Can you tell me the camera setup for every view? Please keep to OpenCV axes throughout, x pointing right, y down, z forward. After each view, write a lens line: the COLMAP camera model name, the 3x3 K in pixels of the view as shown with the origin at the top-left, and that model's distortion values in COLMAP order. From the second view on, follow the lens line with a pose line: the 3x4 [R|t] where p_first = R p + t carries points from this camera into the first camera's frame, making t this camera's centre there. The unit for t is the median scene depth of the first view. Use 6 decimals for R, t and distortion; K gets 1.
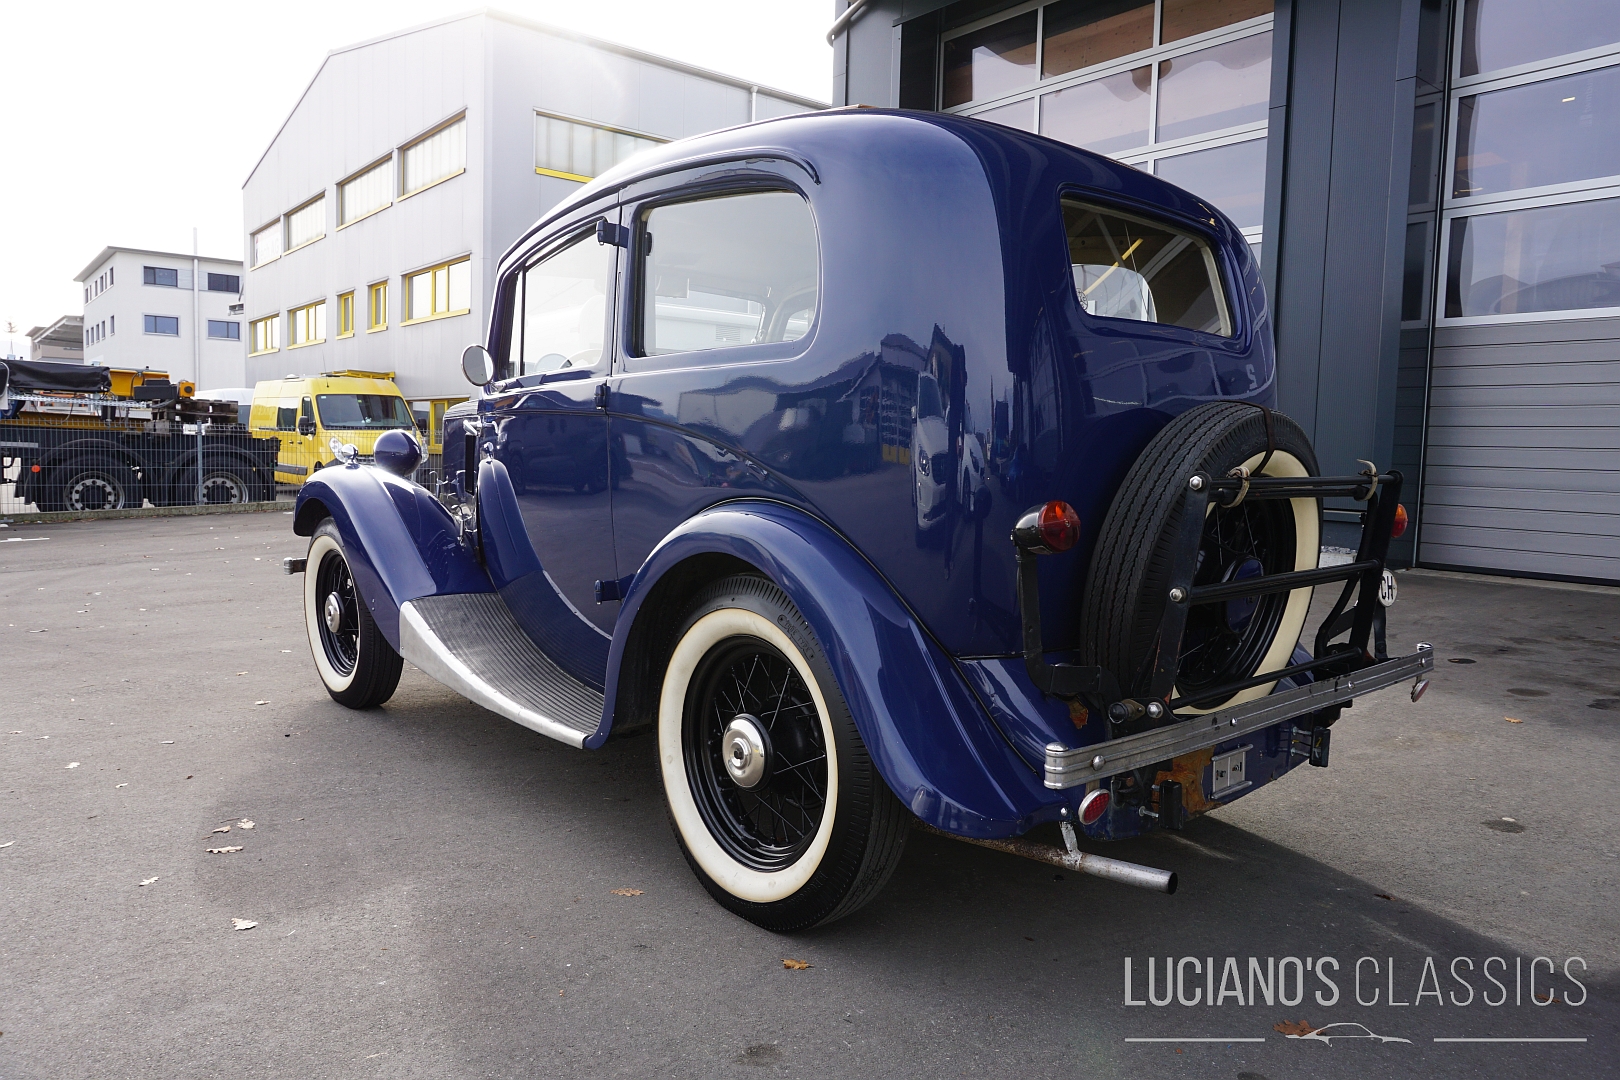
lens RADIAL K [[1085.9, 0, 807.8], [0, 1085.9, 535.6], [0, 0, 1]] dist [-0.043437, 0.029467]
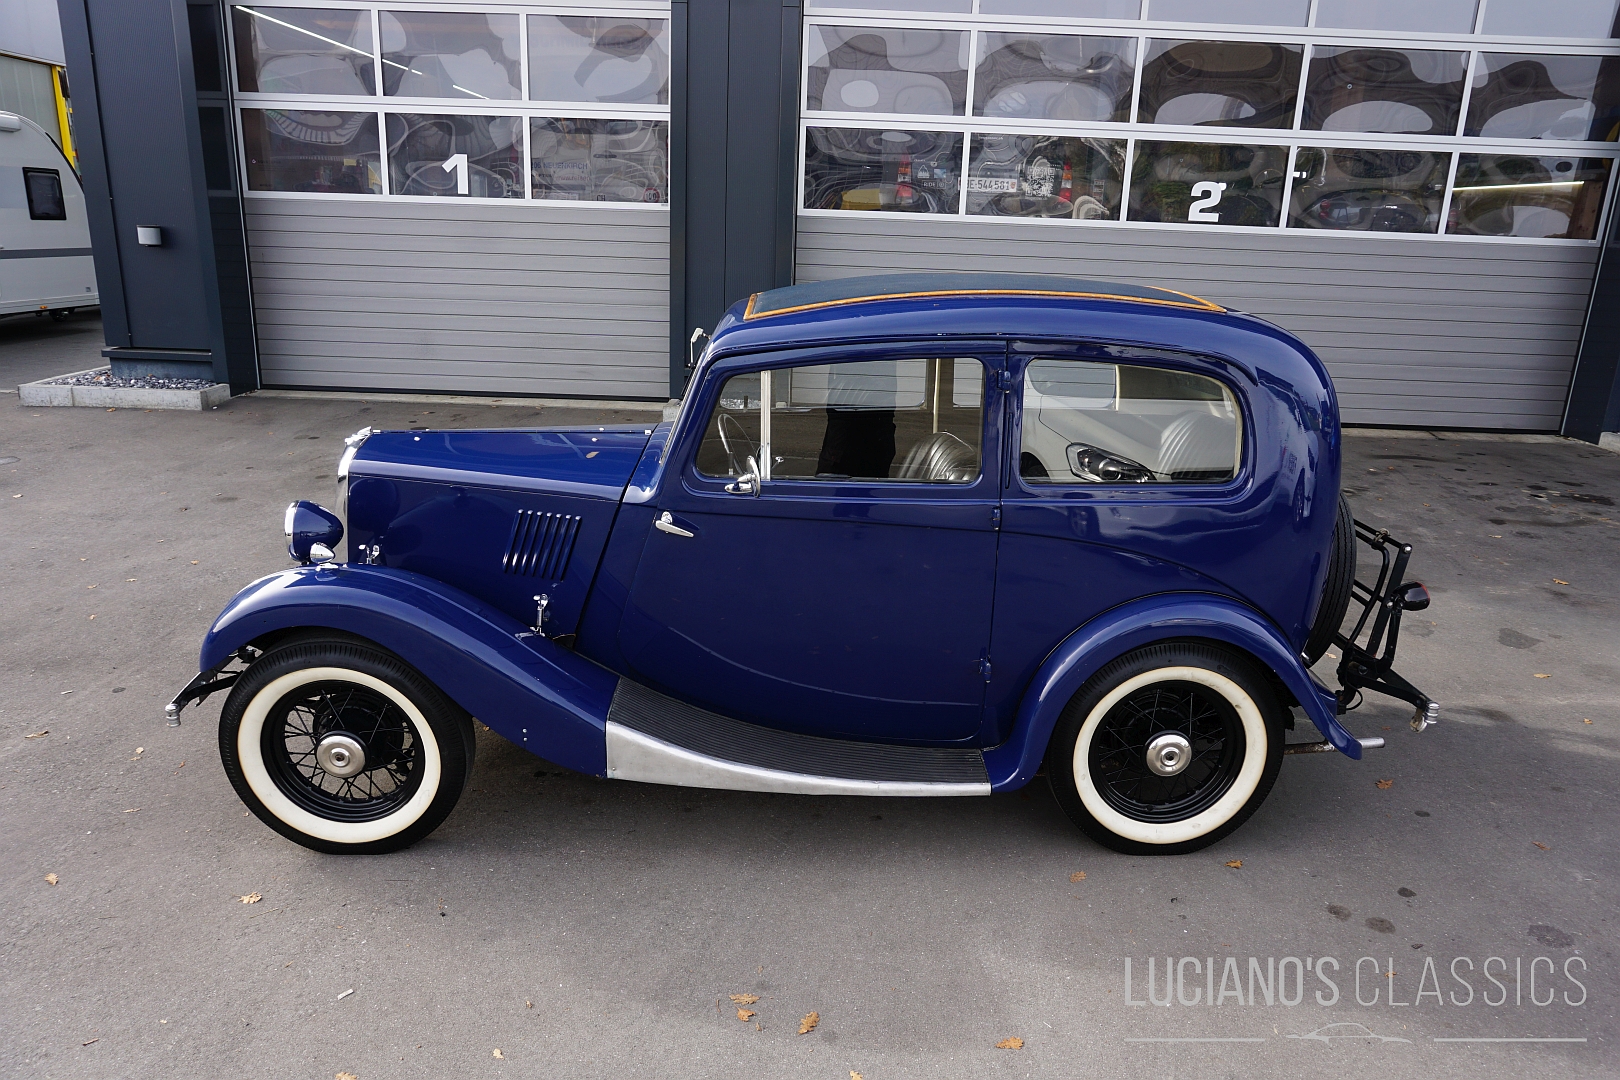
lens RADIAL K [[1085.9, 0, 807.8], [0, 1085.9, 535.6], [0, 0, 1]] dist [-0.043437, 0.029467]
pose [[0.642250, -0.218867, 0.734583, -1.016554], [0.047162, 0.967834, 0.247130, -0.349640], [-0.765043, -0.124075, 0.631914, 0.346561]]
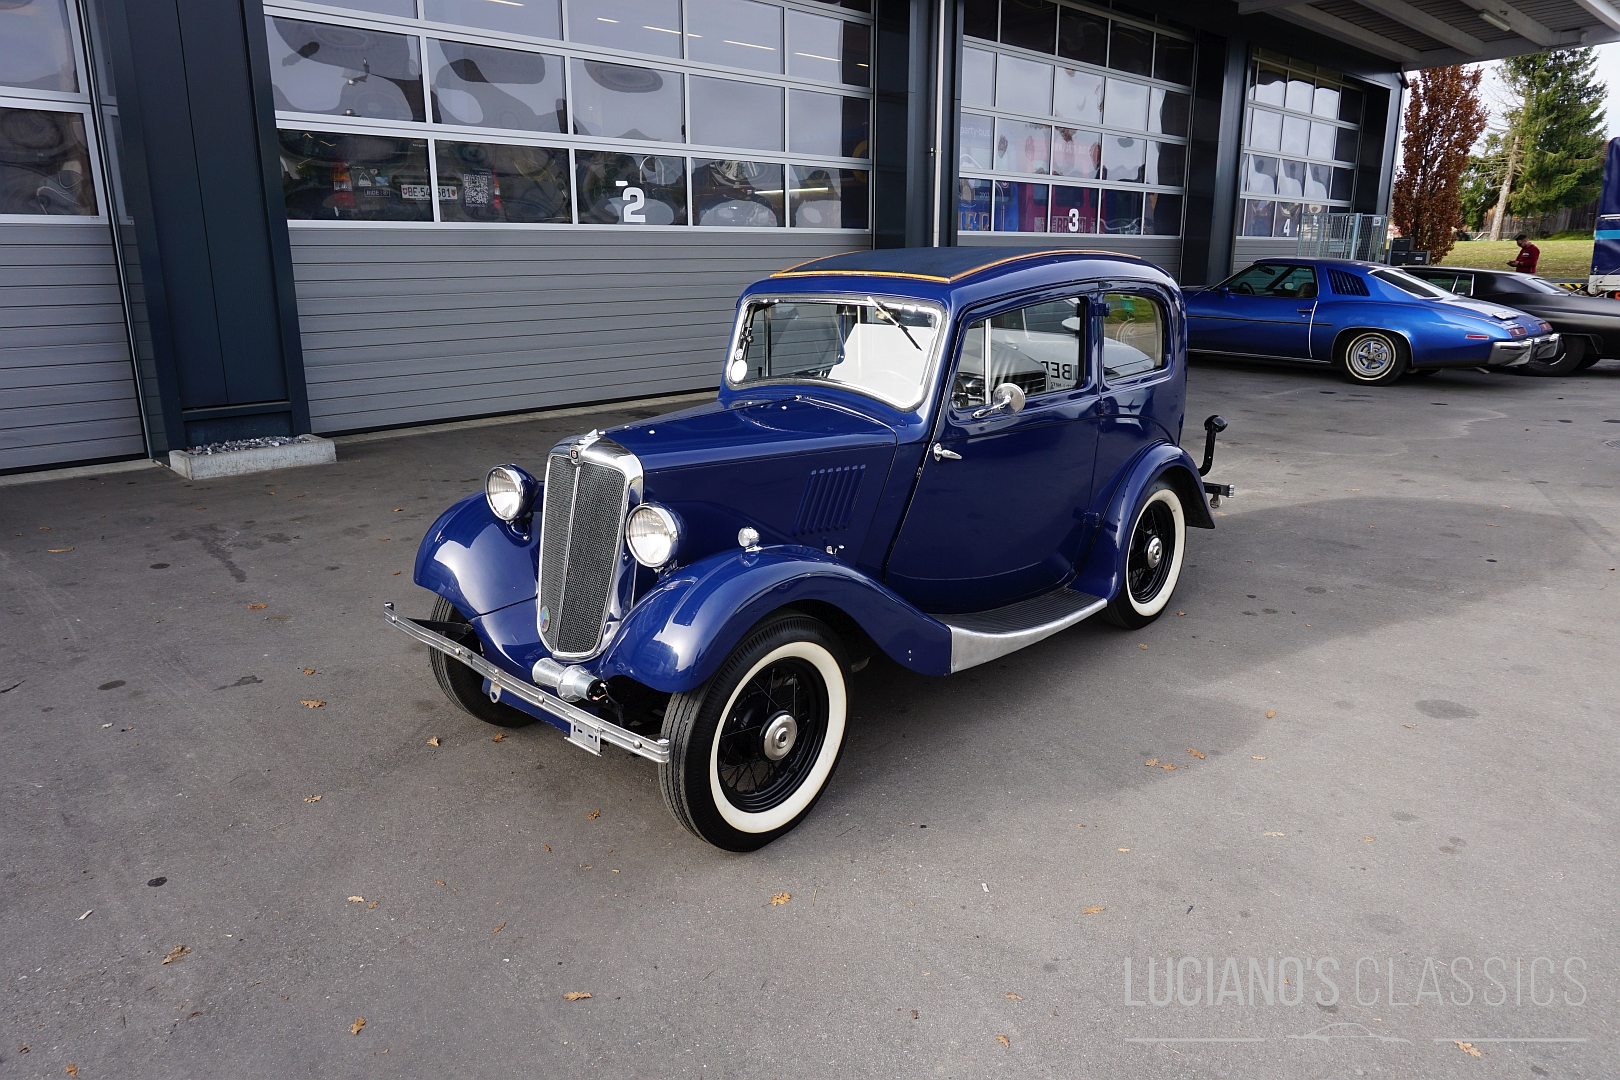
lens RADIAL K [[1087.7, 0, 810.0], [0, 1087.7, 536.0], [0, 0, 1]] dist [-0.048253, 0.033226]
pose [[-0.110494, -0.275453, 0.954943, -1.541149], [0.081020, 0.955132, 0.284882, -0.387097], [-0.990569, 0.108848, -0.083219, 1.372183]]
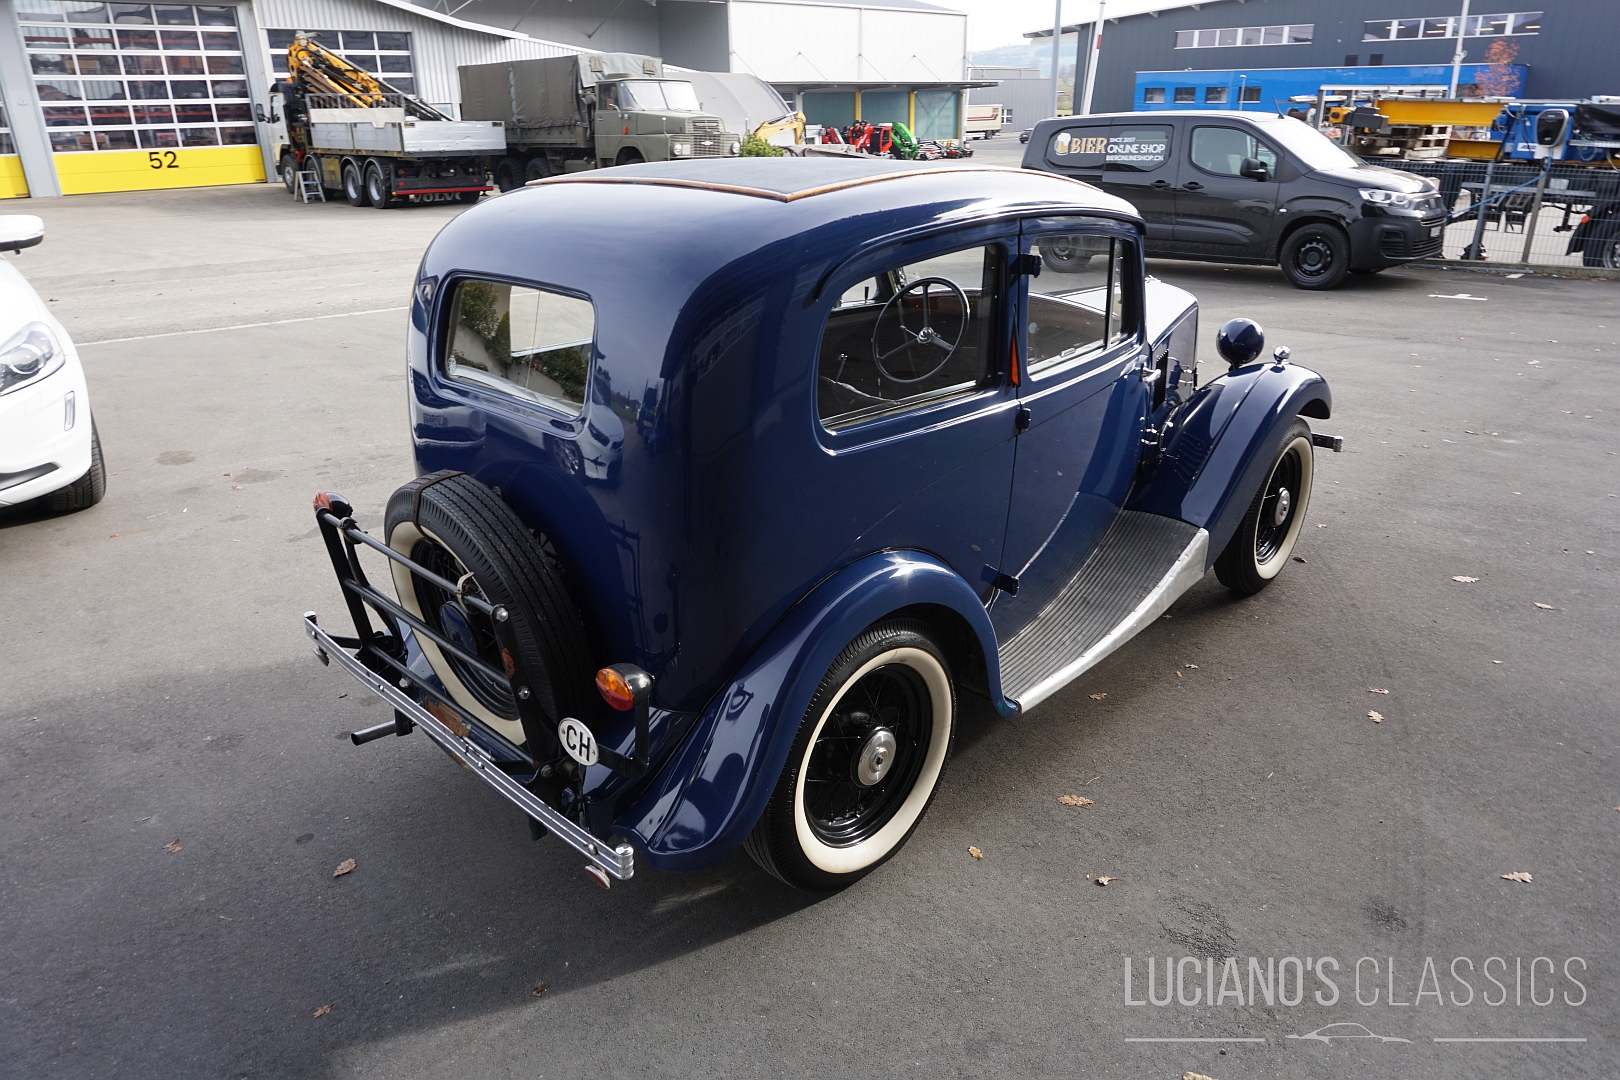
lens RADIAL K [[1087.7, 0, 810.0], [0, 1087.7, 536.0], [0, 0, 1]] dist [-0.048253, 0.033226]
pose [[0.093285, 0.346065, -0.933561, 1.072319], [-0.062804, 0.937828, 0.341371, -0.345410], [0.993657, 0.026787, 0.109219, 0.880544]]
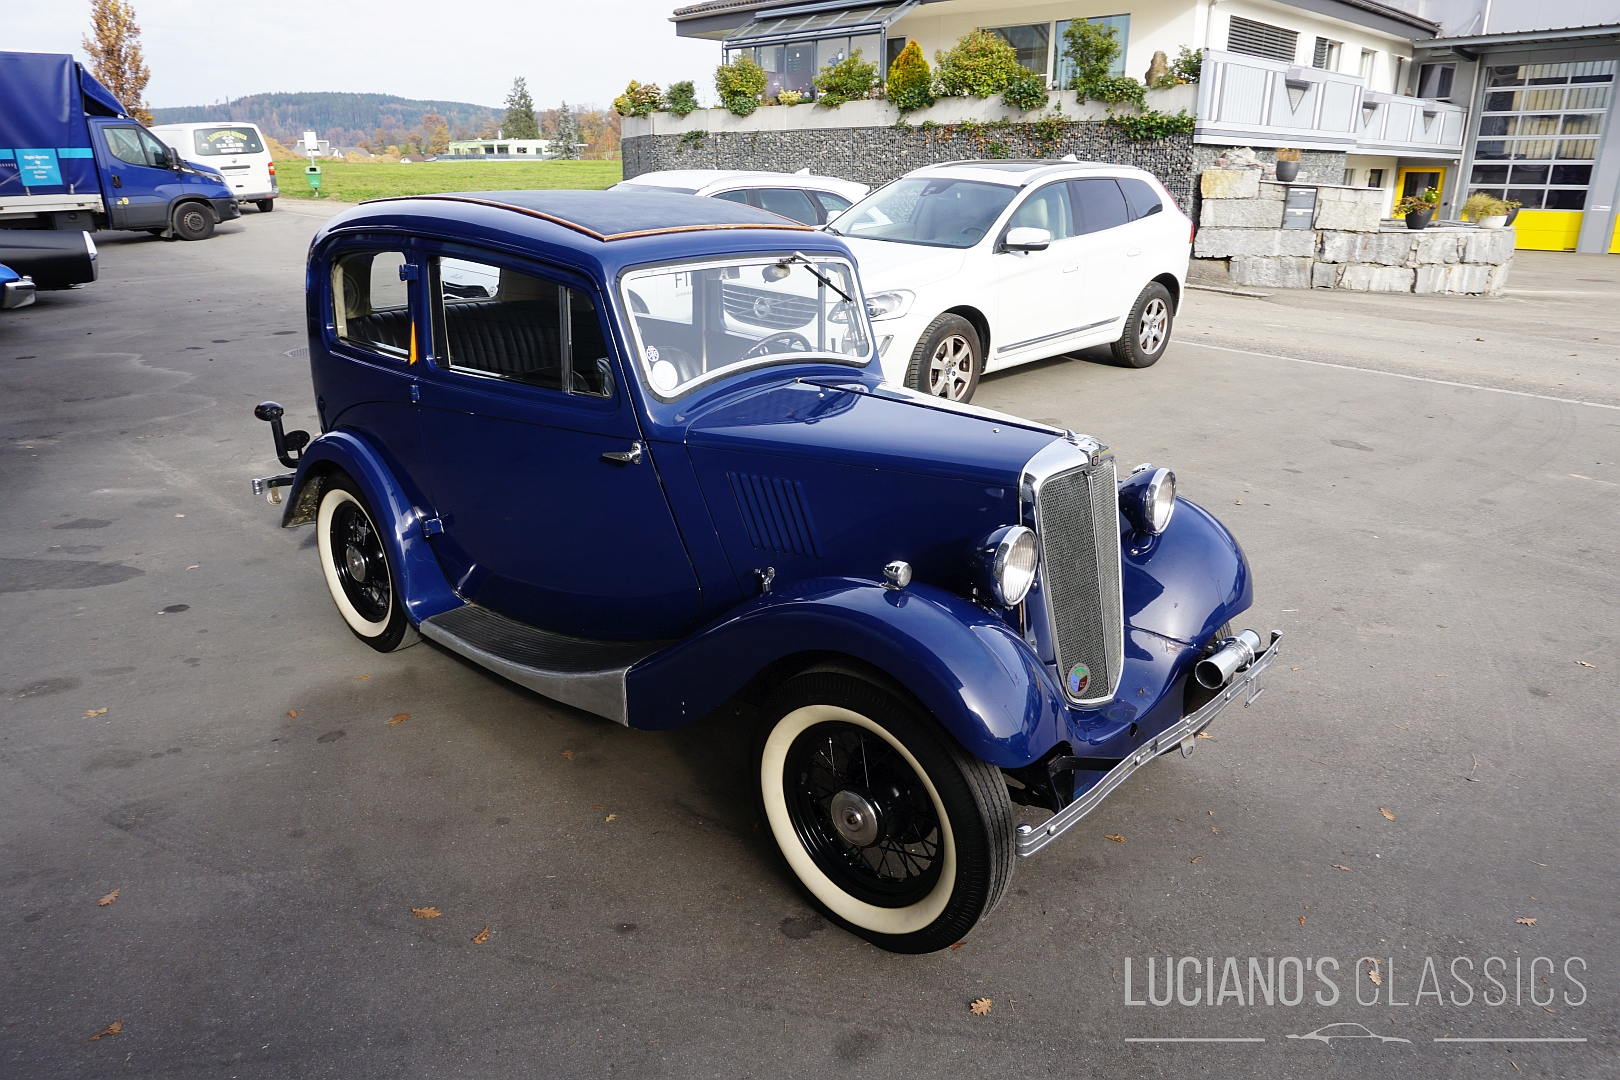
lens RADIAL K [[1087.7, 0, 810.0], [0, 1087.7, 536.0], [0, 0, 1]] dist [-0.048253, 0.033226]
pose [[-0.991443, 0.010915, -0.130082, -0.082766], [-0.040978, 0.920104, 0.389524, -0.458942], [0.123941, 0.391521, -0.911784, 2.330037]]
